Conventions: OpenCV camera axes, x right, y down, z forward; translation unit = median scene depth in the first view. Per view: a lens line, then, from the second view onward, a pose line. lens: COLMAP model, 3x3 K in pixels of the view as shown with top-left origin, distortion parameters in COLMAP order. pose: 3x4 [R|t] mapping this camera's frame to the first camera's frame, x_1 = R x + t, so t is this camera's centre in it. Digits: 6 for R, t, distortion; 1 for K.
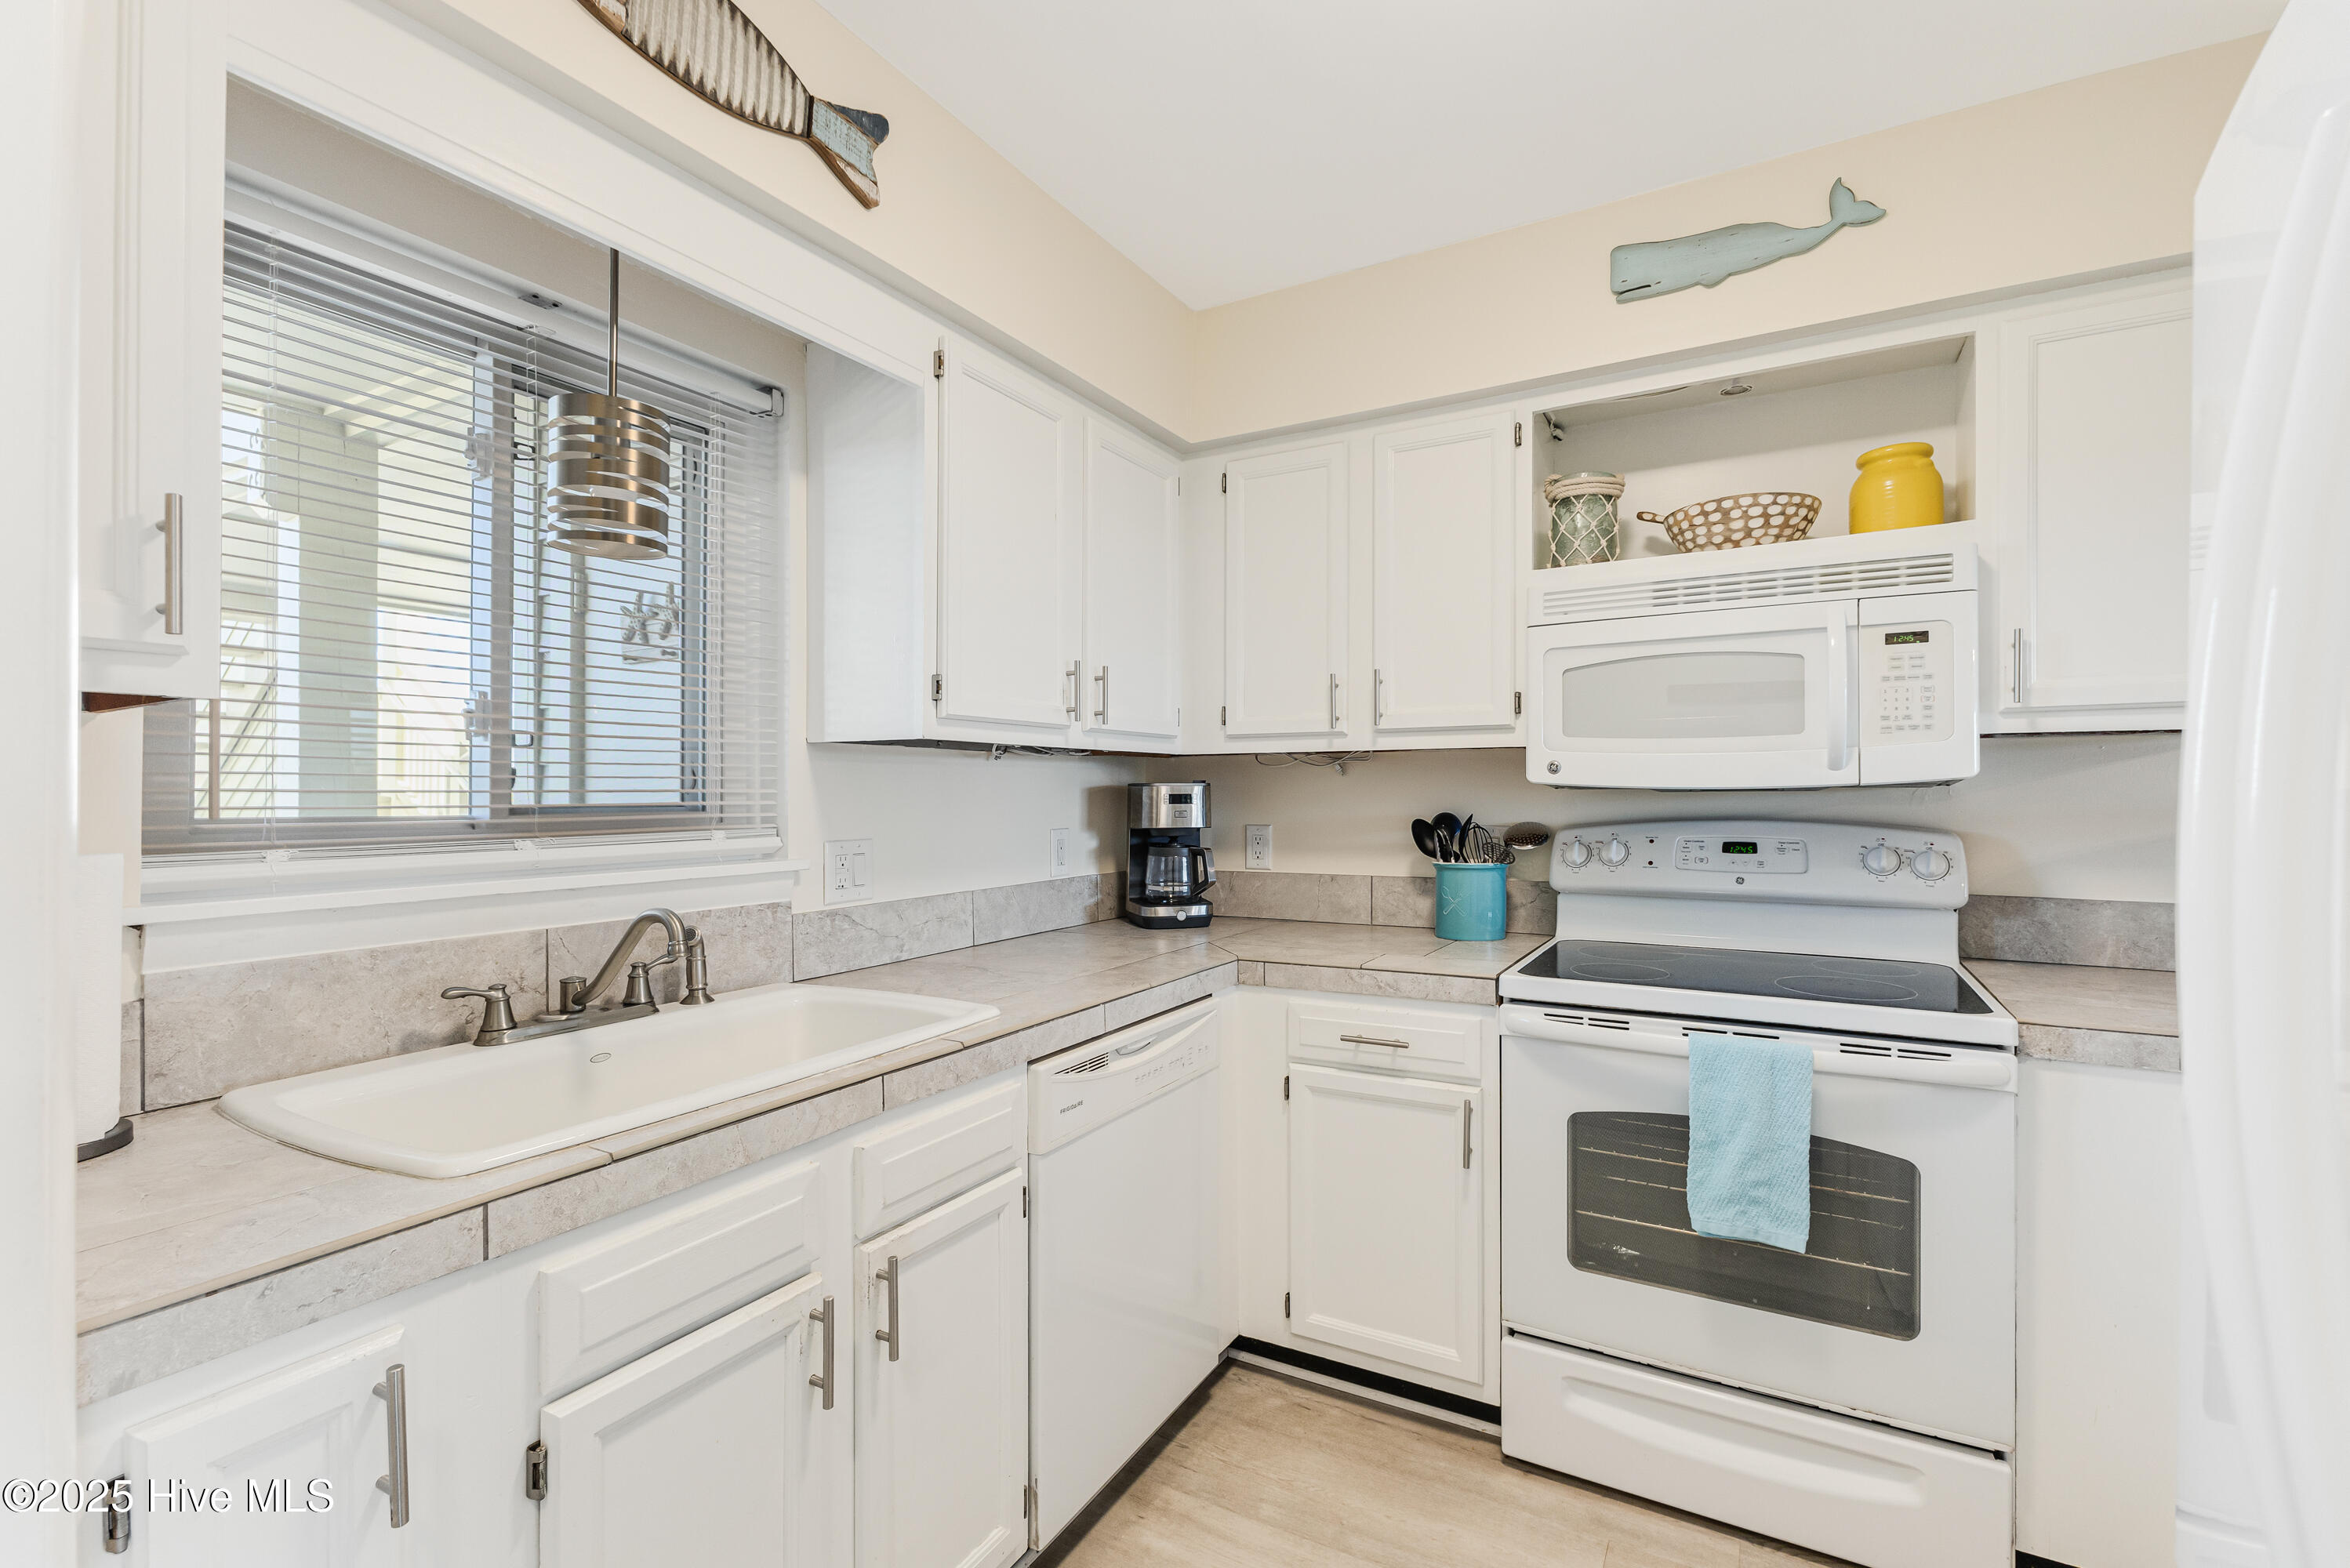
lens RADIAL K [[1044.0, 0, 1214.8], [0, 1044.0, 780.2], [0, 0, 1]] dist [0.011561, 0.000855]
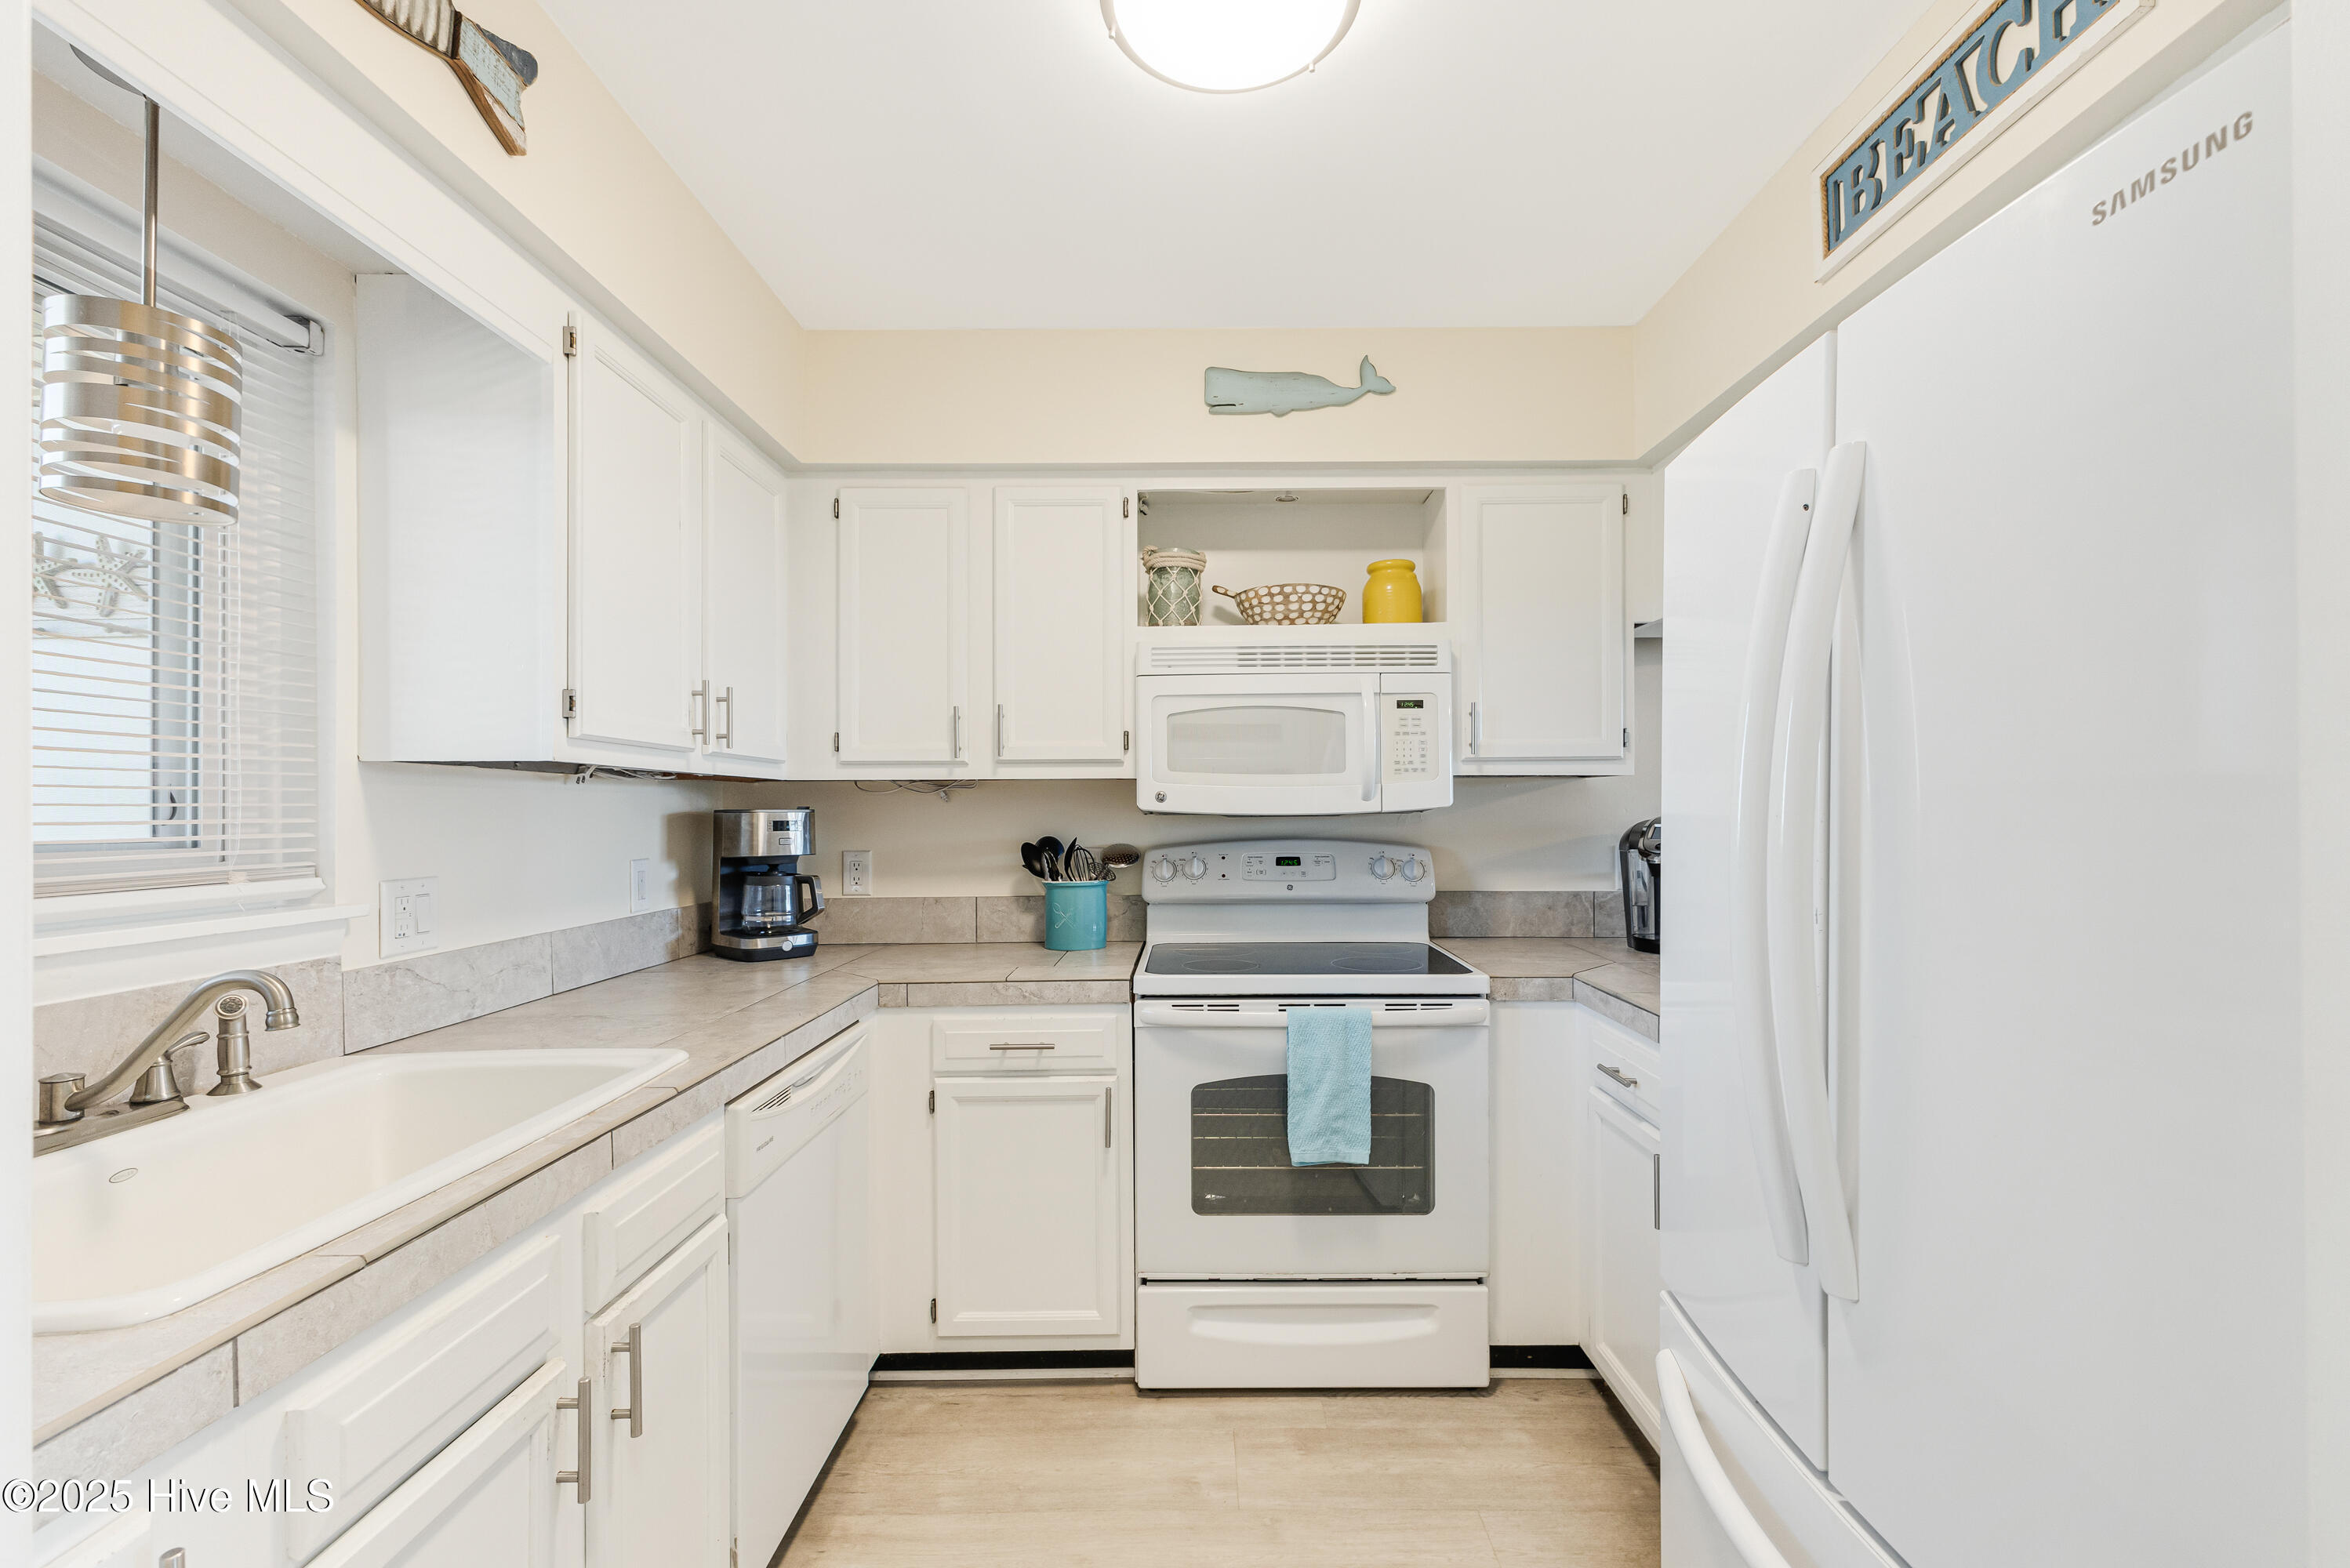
lens RADIAL K [[1015.4, 0, 1213.2], [0, 1015.4, 796.7], [0, 0, 1]] dist [0.021722, 0.000382]
pose [[0.874244, 0.006495, 0.485443, -0.200013], [-0.003159, 0.999965, -0.007689, -0.004074], [-0.485476, 0.005188, 0.874235, -0.030385]]
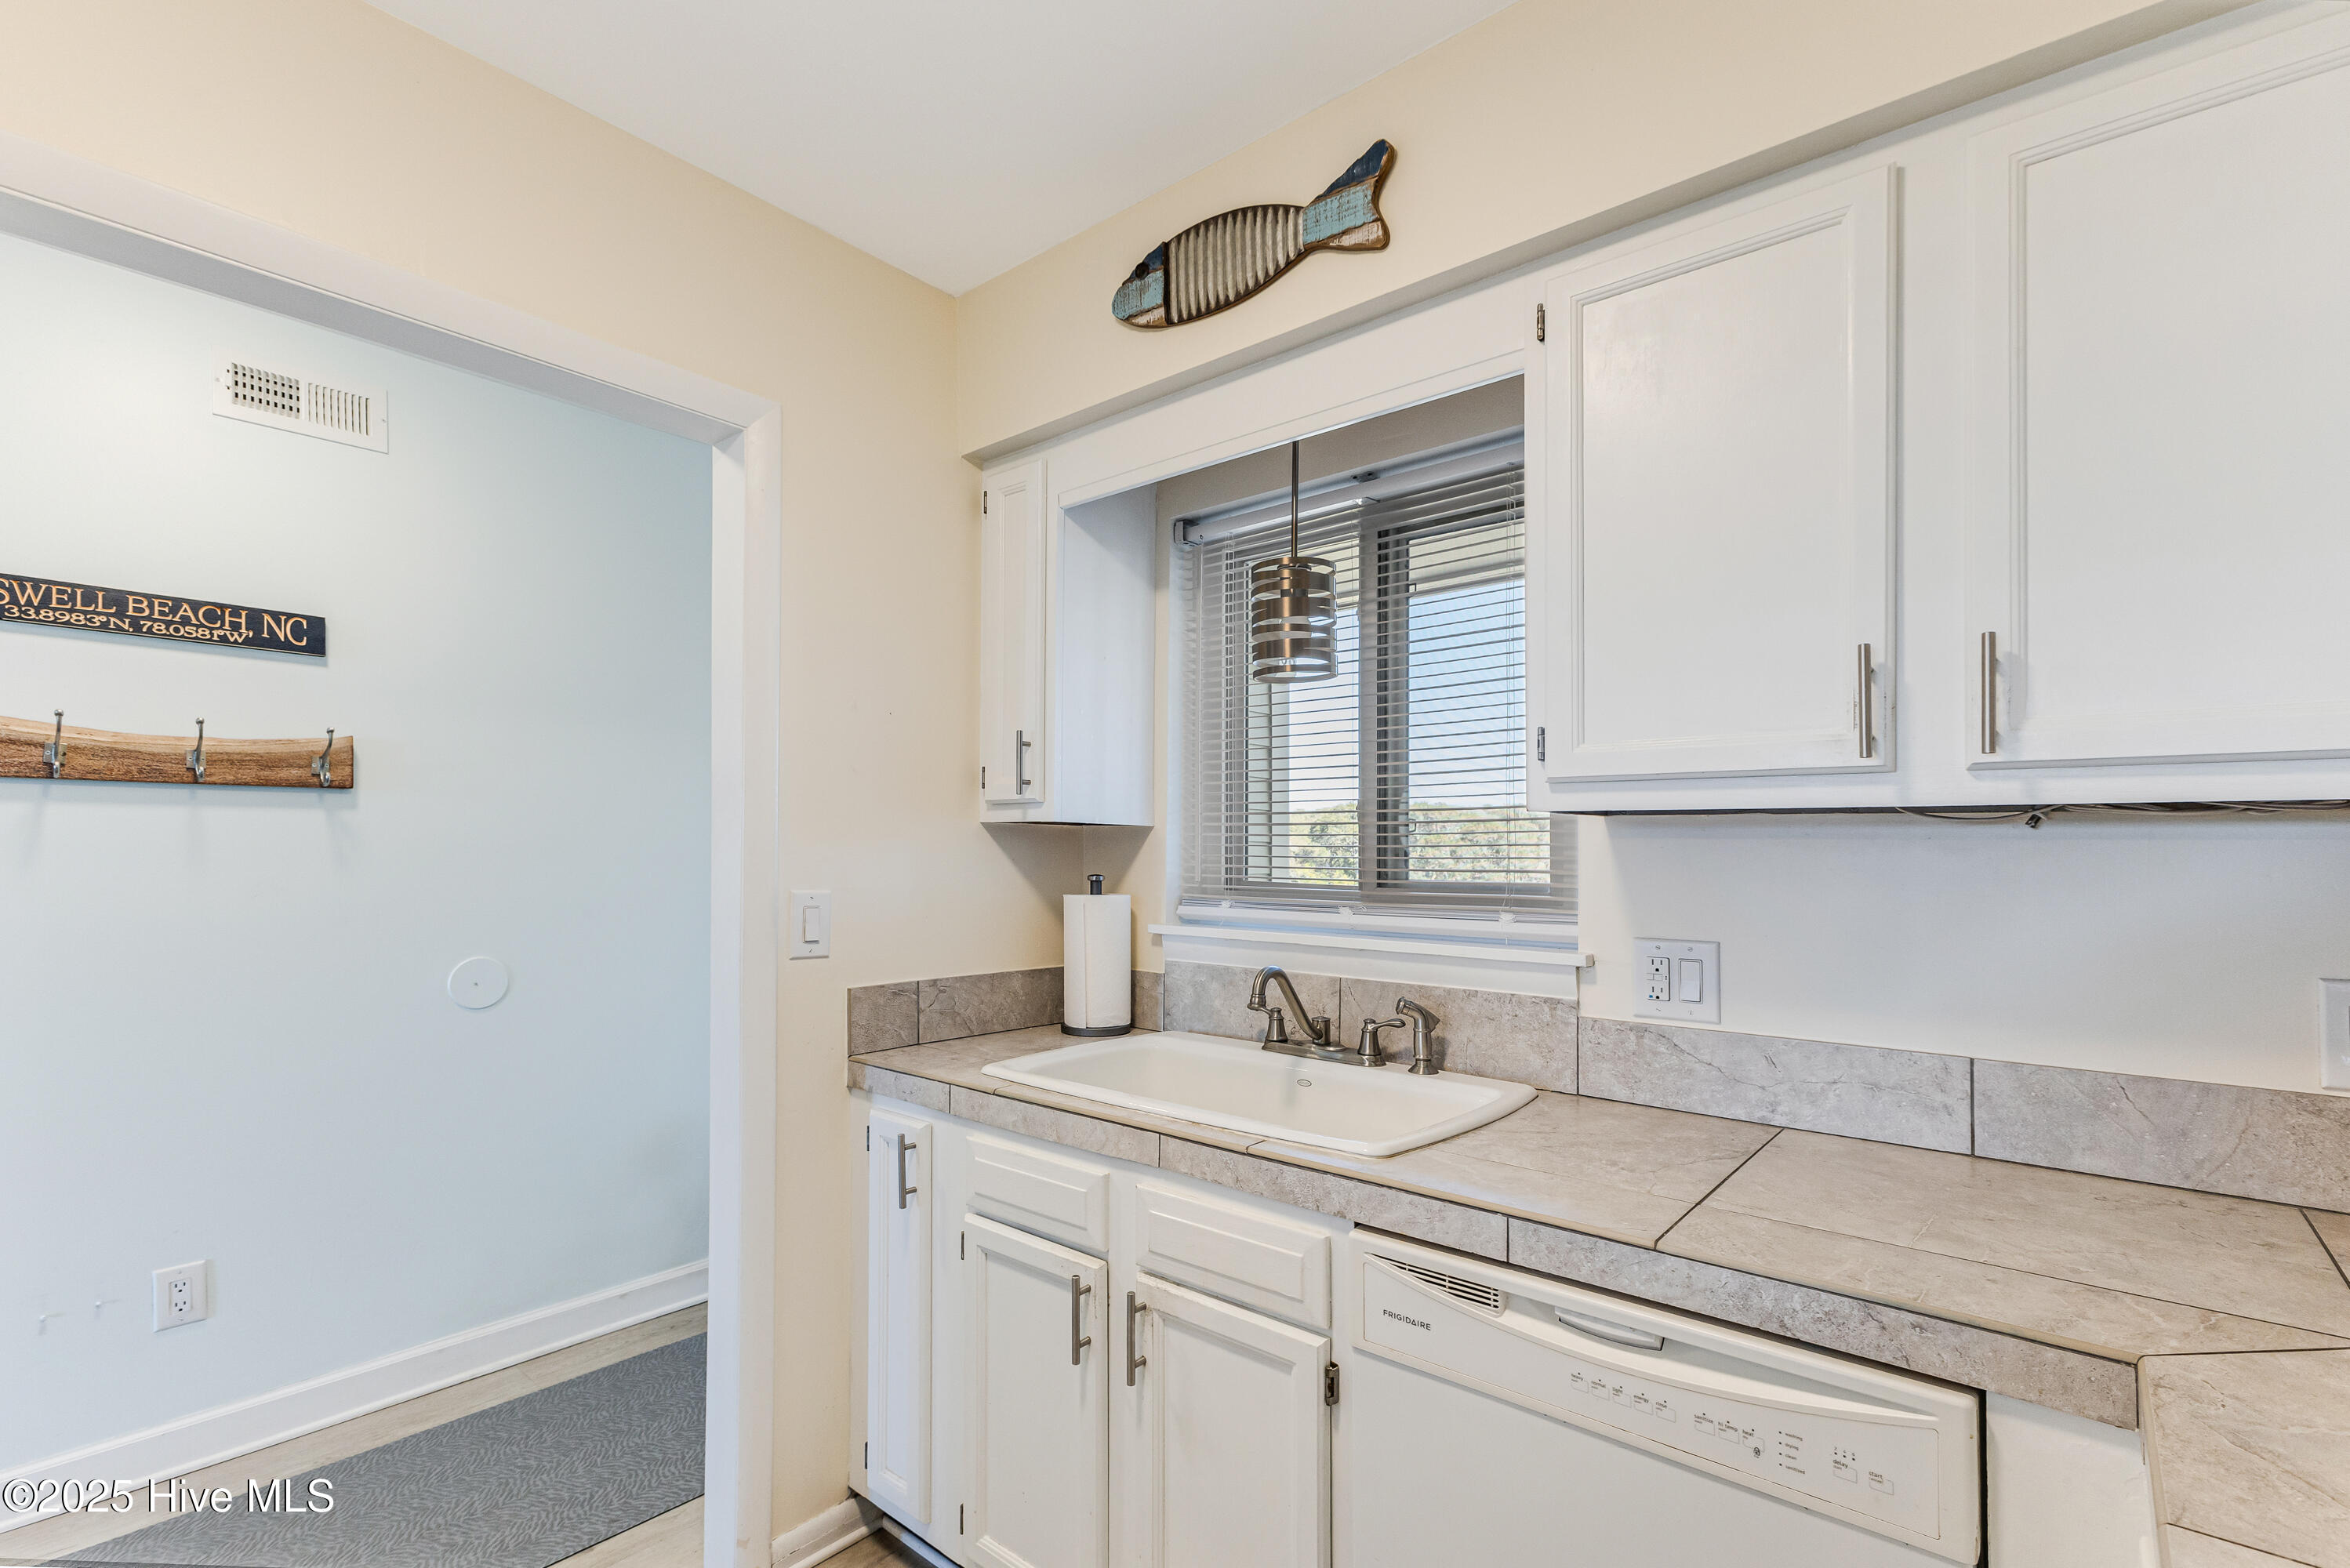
lens RADIAL K [[1058.6, 0, 1179.2], [0, 1058.6, 843.8], [0, 0, 1]] dist [0.016403, 0.000037]
pose [[-0.198860, -0.004876, -0.980016, 0.522055], [0.000187, 0.999987, -0.005013, -0.010849], [0.980028, -0.001180, -0.198857, 0.840506]]
